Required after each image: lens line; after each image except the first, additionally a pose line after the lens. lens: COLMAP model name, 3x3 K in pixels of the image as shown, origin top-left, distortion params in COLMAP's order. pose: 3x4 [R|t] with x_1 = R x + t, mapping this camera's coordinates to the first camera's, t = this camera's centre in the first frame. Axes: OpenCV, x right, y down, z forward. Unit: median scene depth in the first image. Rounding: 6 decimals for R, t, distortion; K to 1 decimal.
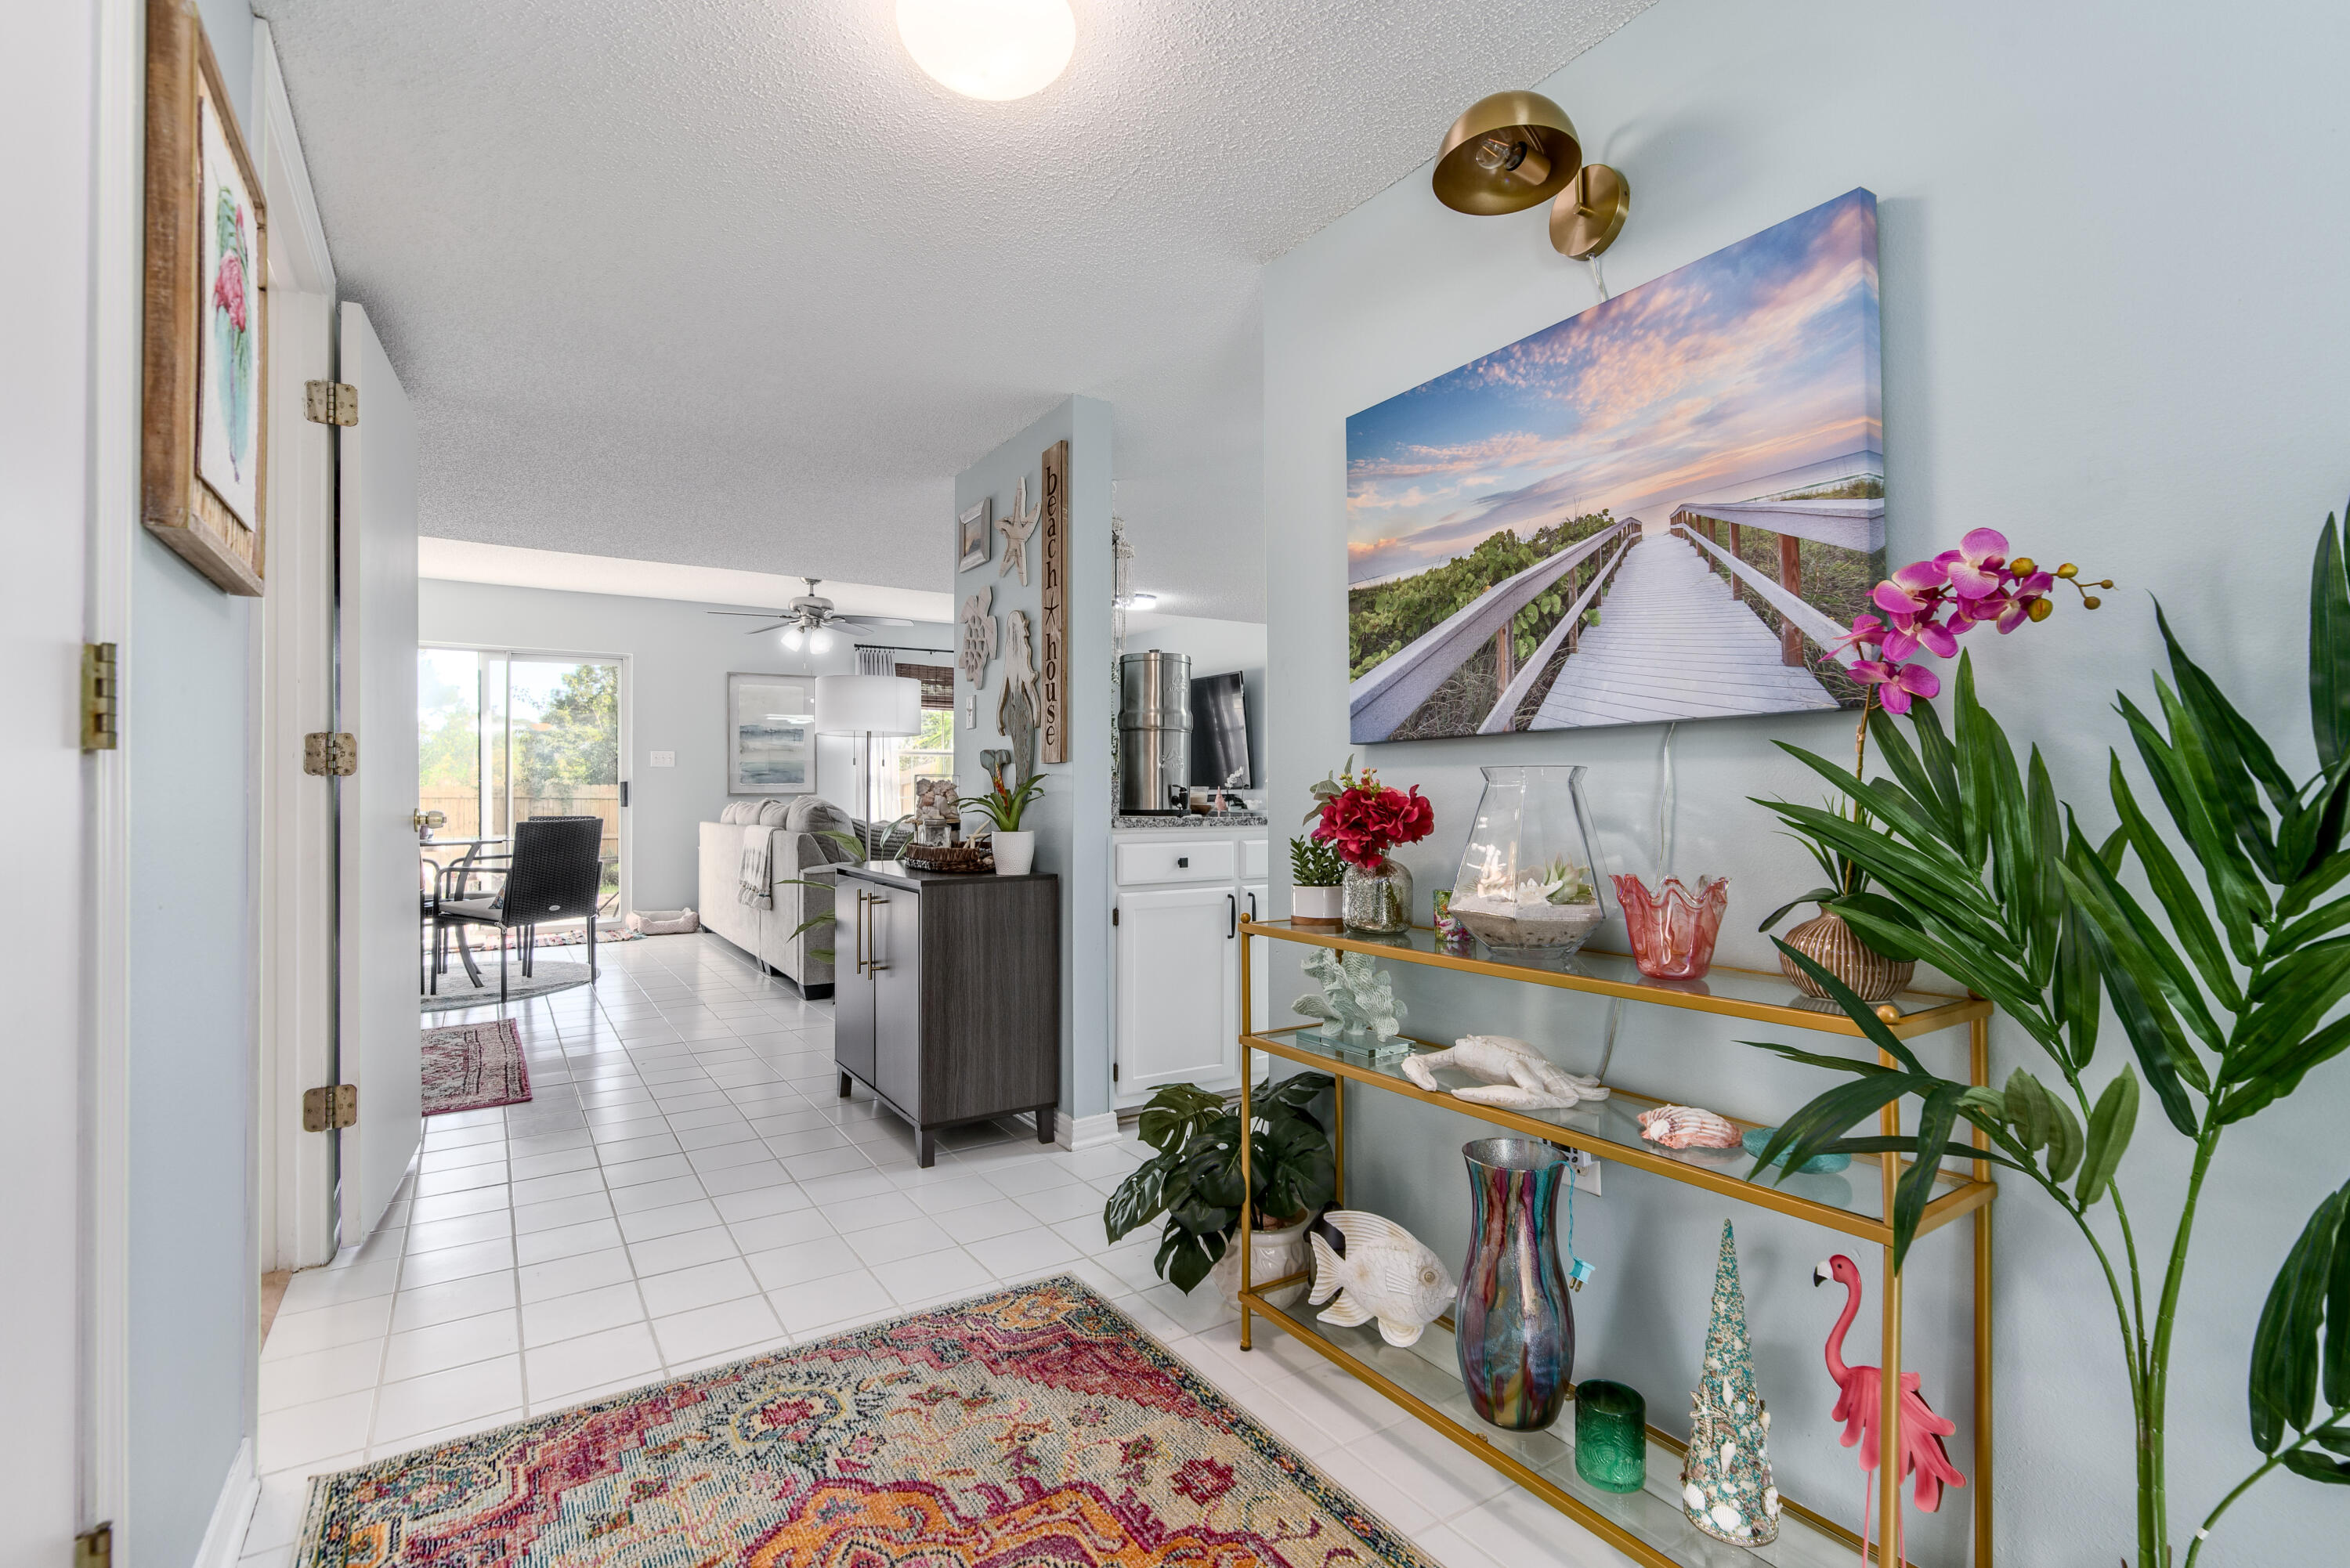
lens RADIAL K [[1081.3, 0, 1186.3], [0, 1081.3, 780.1], [0, 0, 1]] dist [-0.005347, 0.000232]
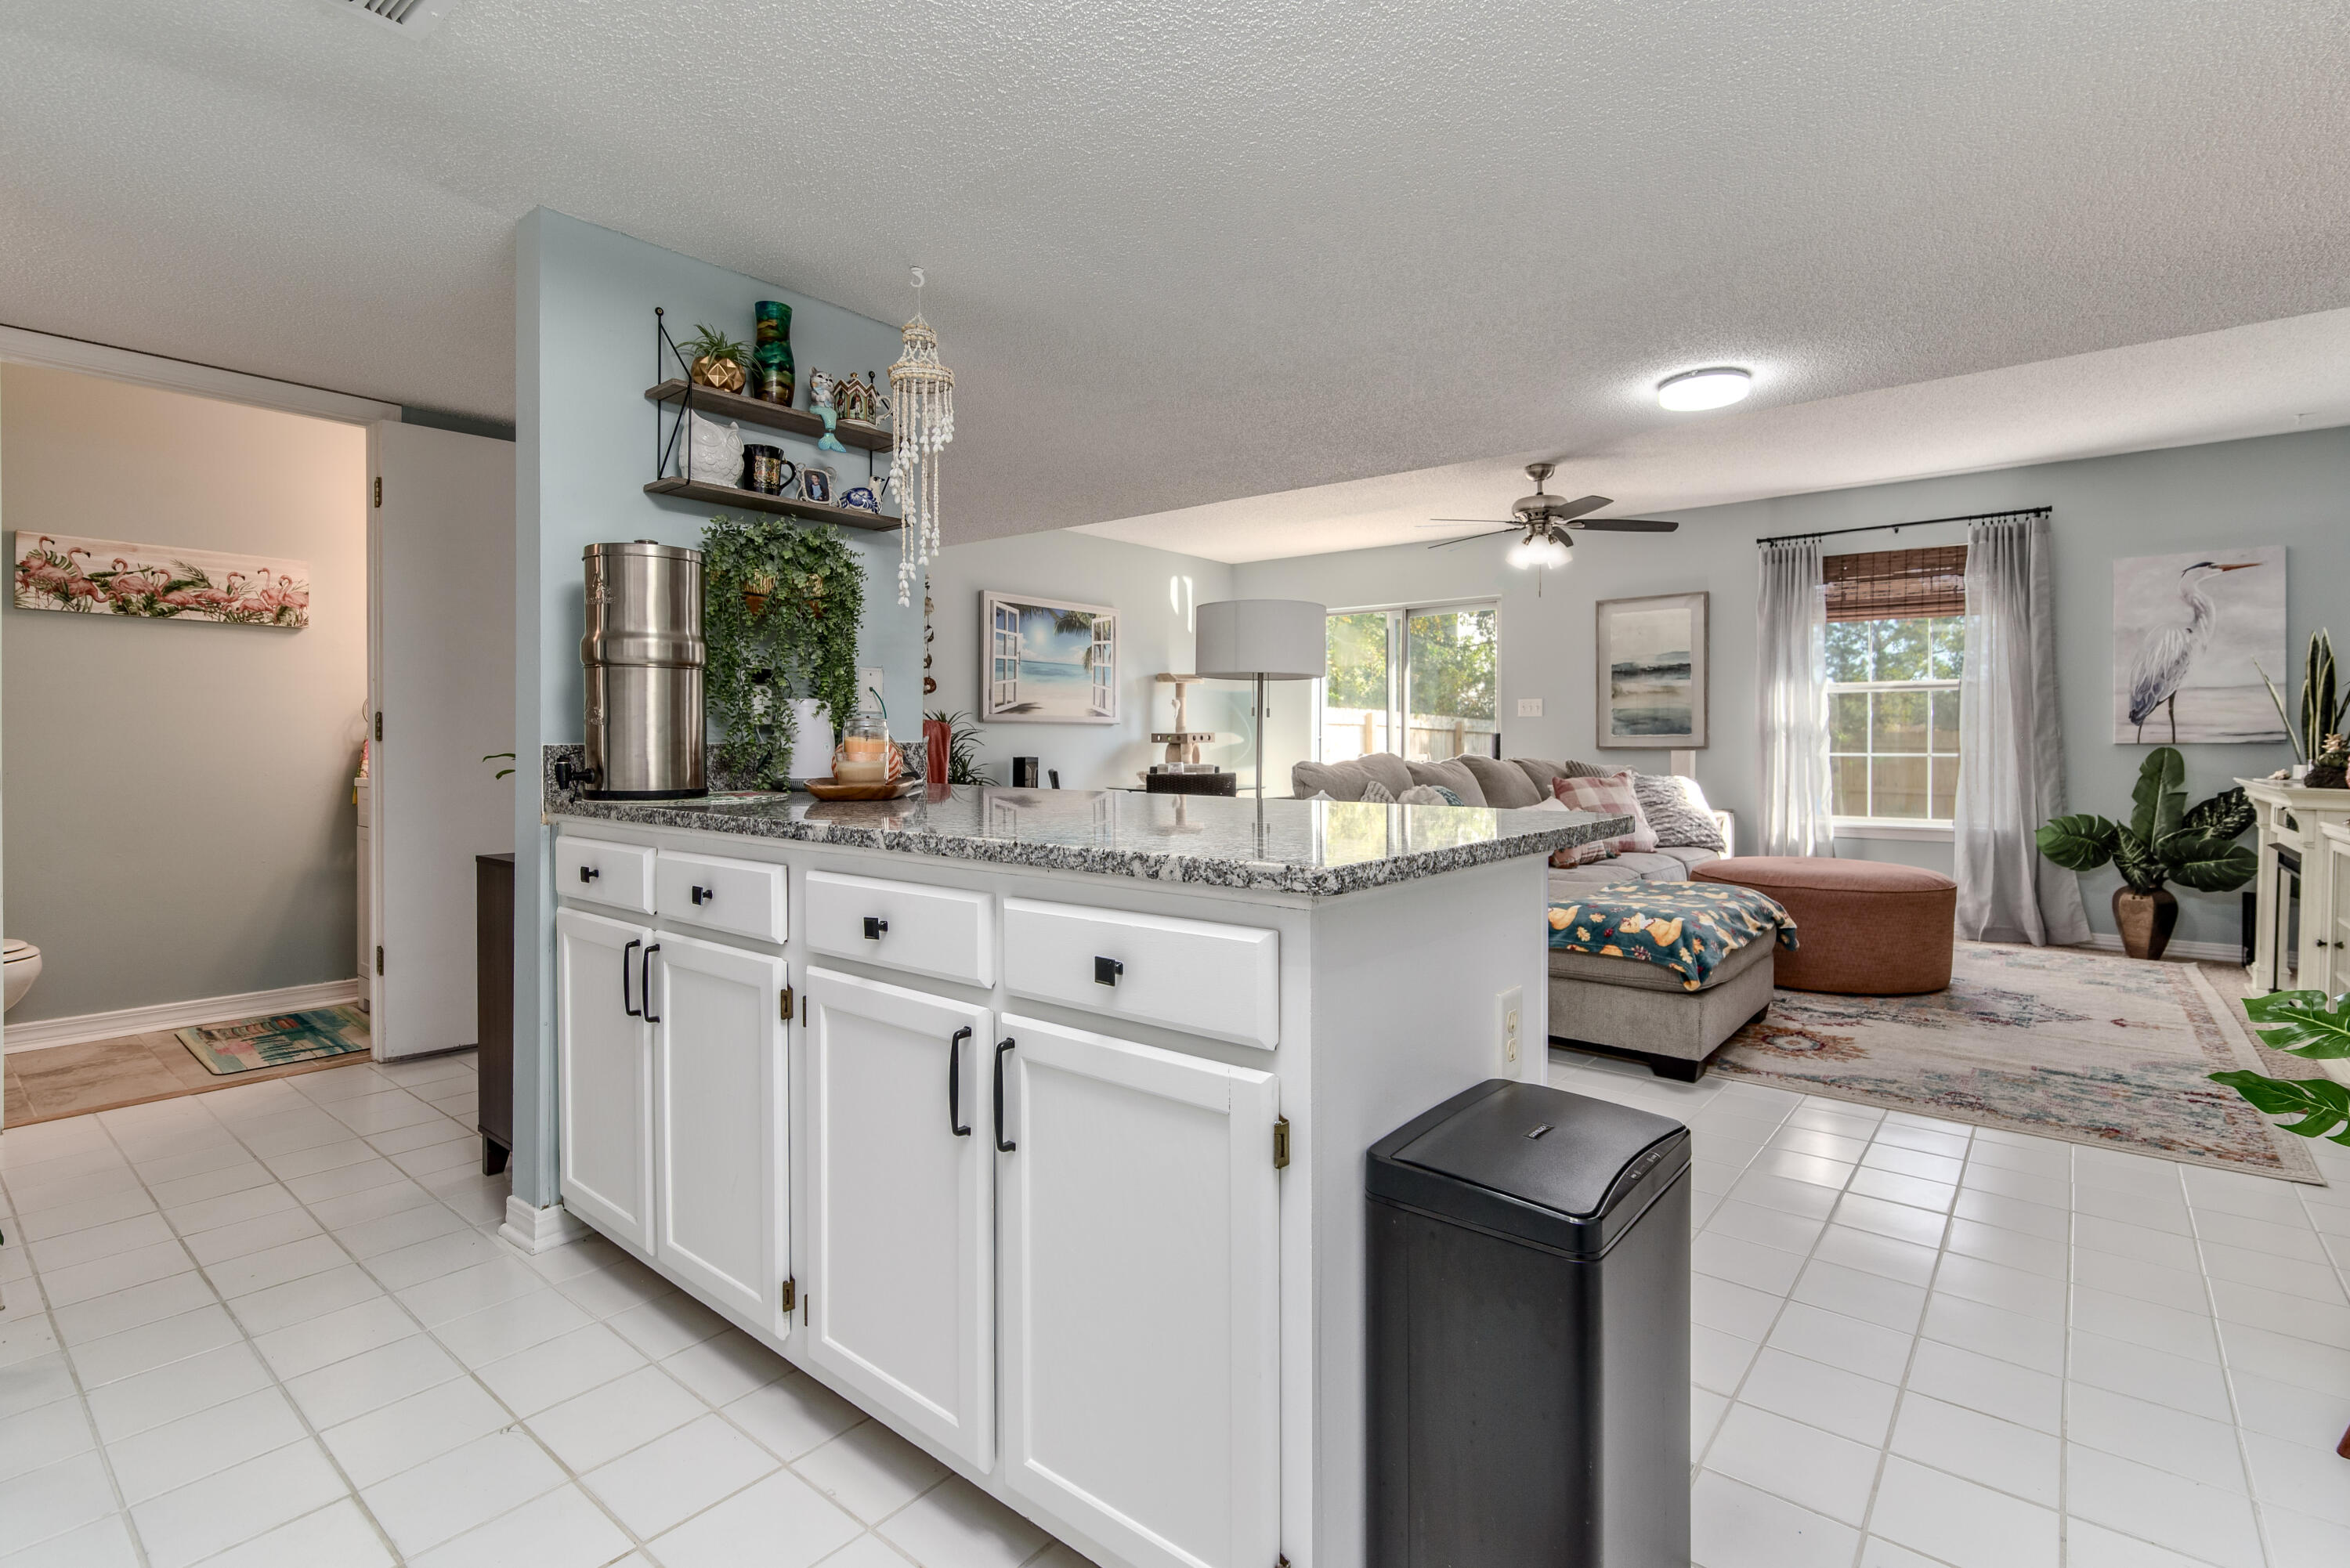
lens RADIAL K [[1081.3, 0, 1191.9], [0, 1081.3, 752.3], [0, 0, 1]] dist [-0.005347, 0.000232]
pose [[0.306175, 0.014006, -0.951872, 0.988050], [0.009097, 0.999803, 0.017637, -0.004449], [0.951932, -0.014060, 0.305987, 1.610059]]
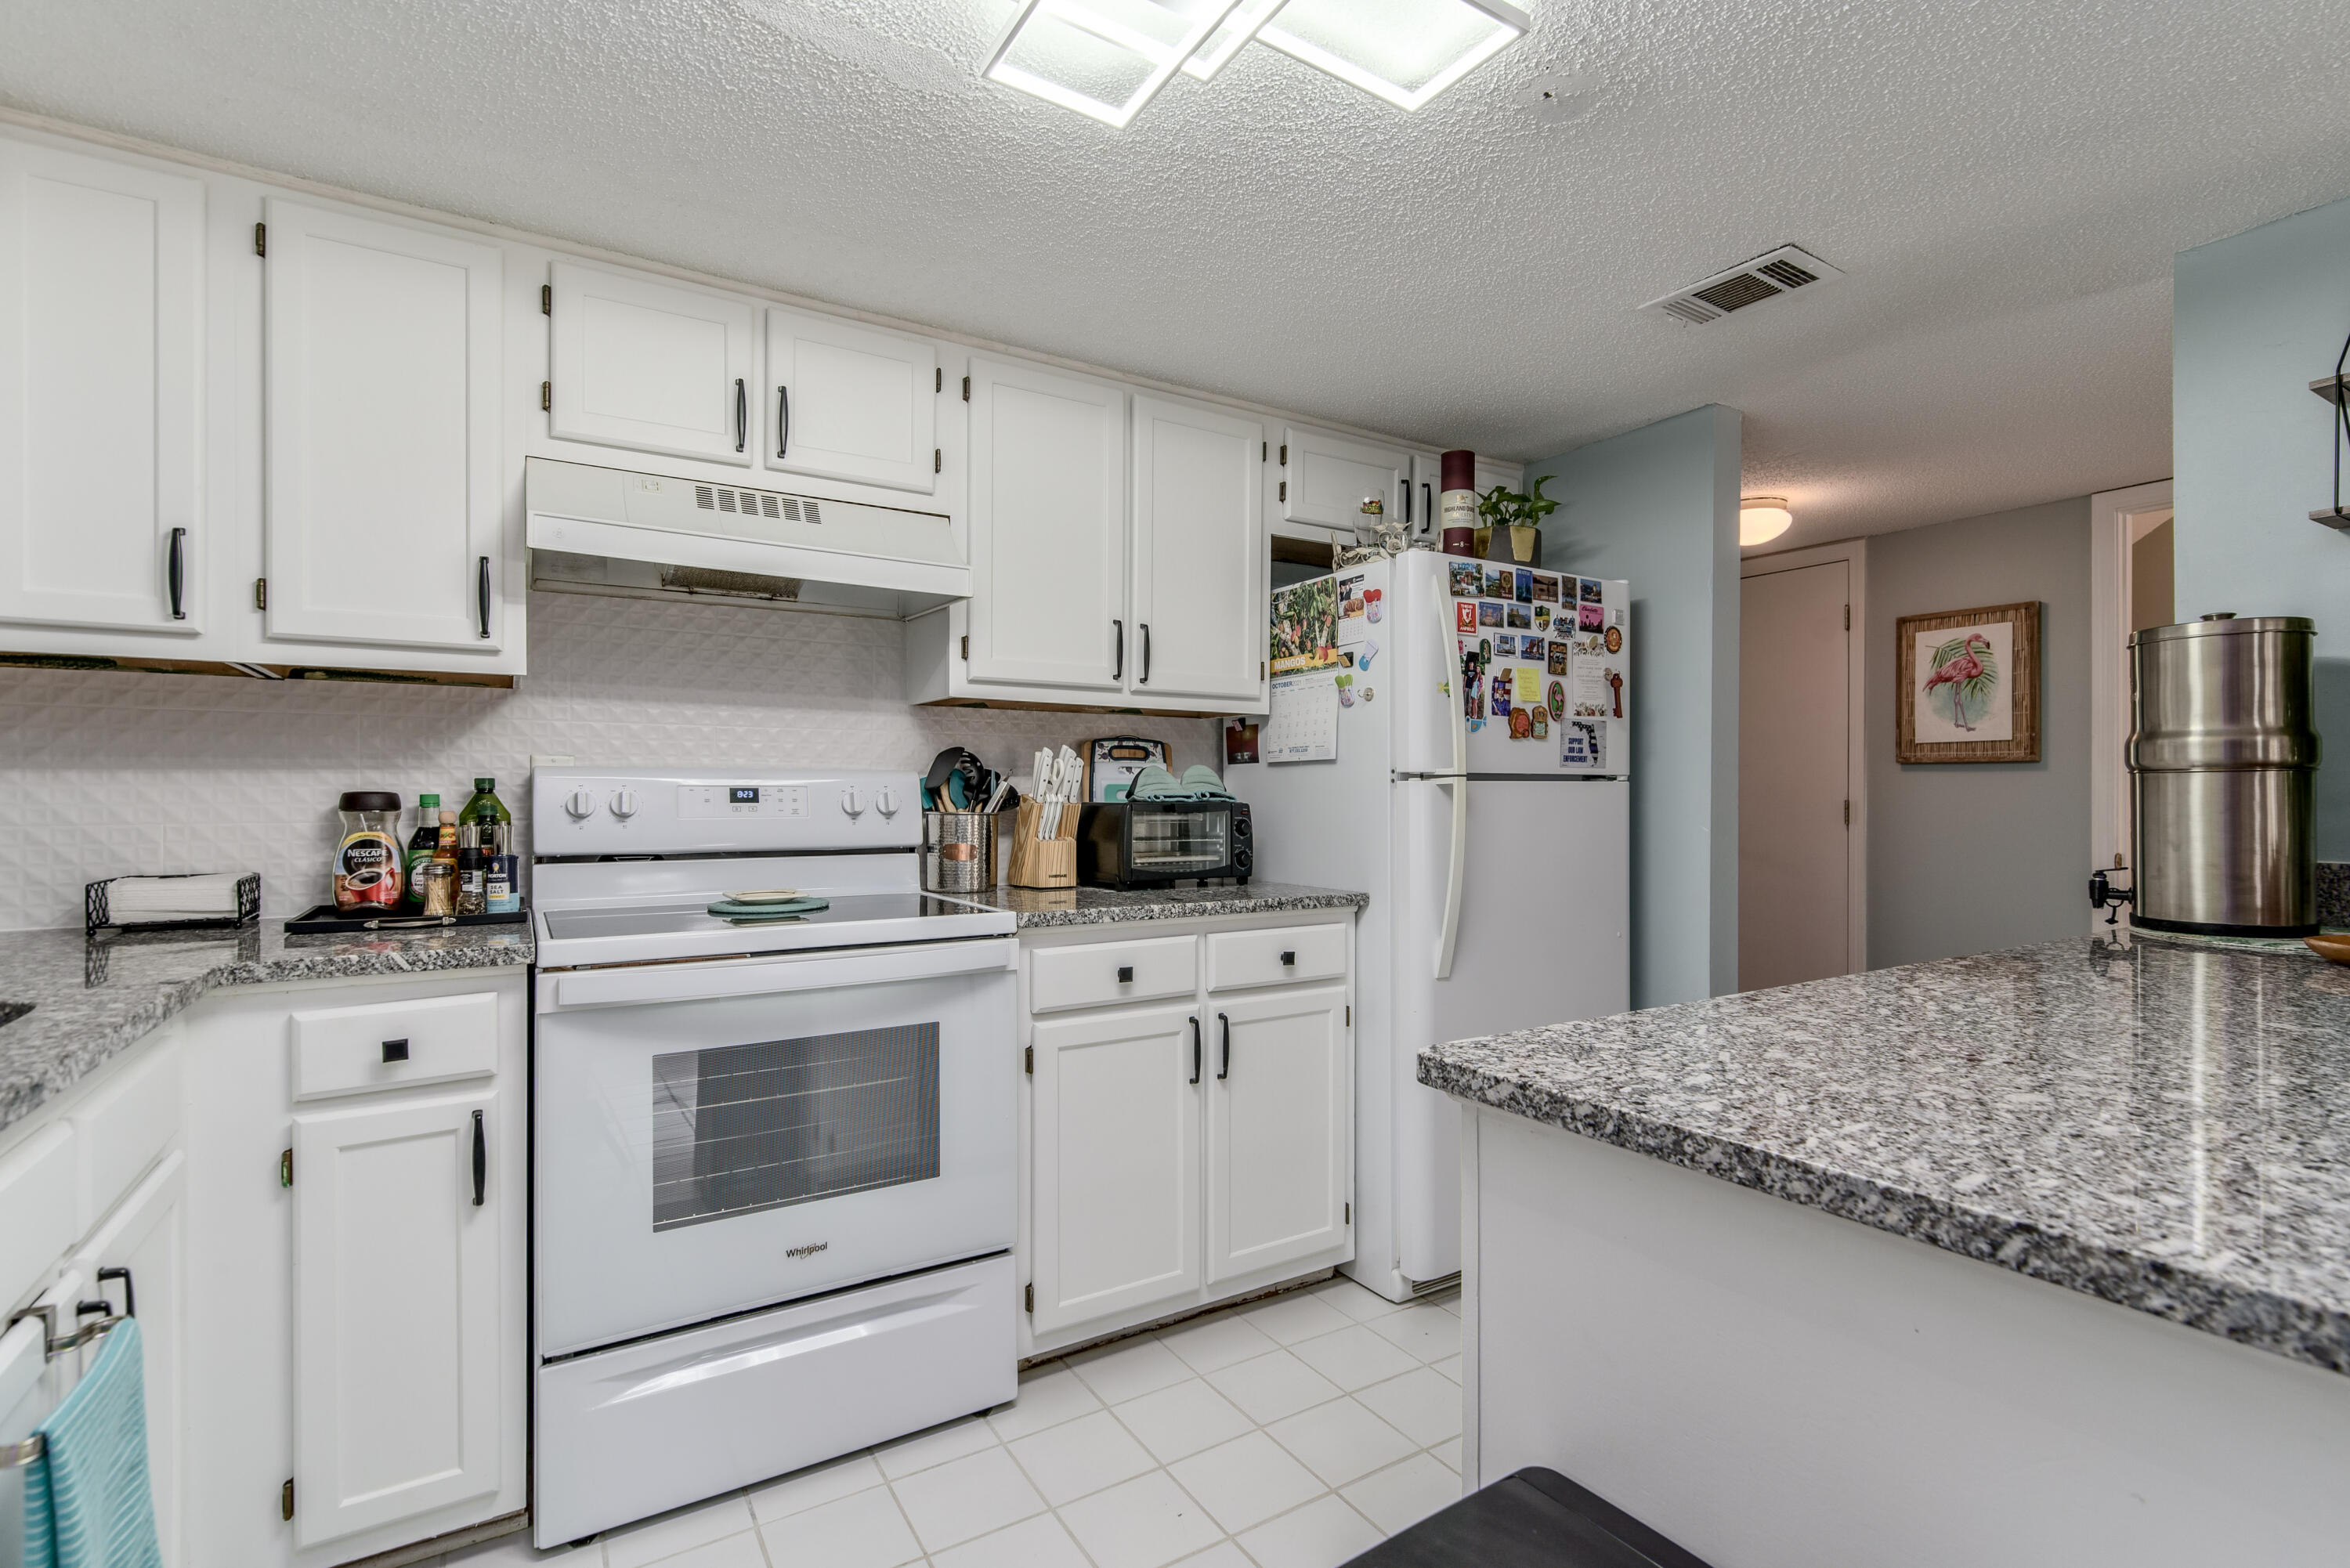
lens RADIAL K [[1081.3, 0, 1188.9], [0, 1081.3, 795.2], [0, 0, 1]] dist [-0.005347, 0.000232]
pose [[-0.999896, 0.001437, 0.014316, 0.663481], [0.001259, 0.999923, -0.012376, -0.039919], [-0.014333, -0.012356, -0.999821, 2.207826]]
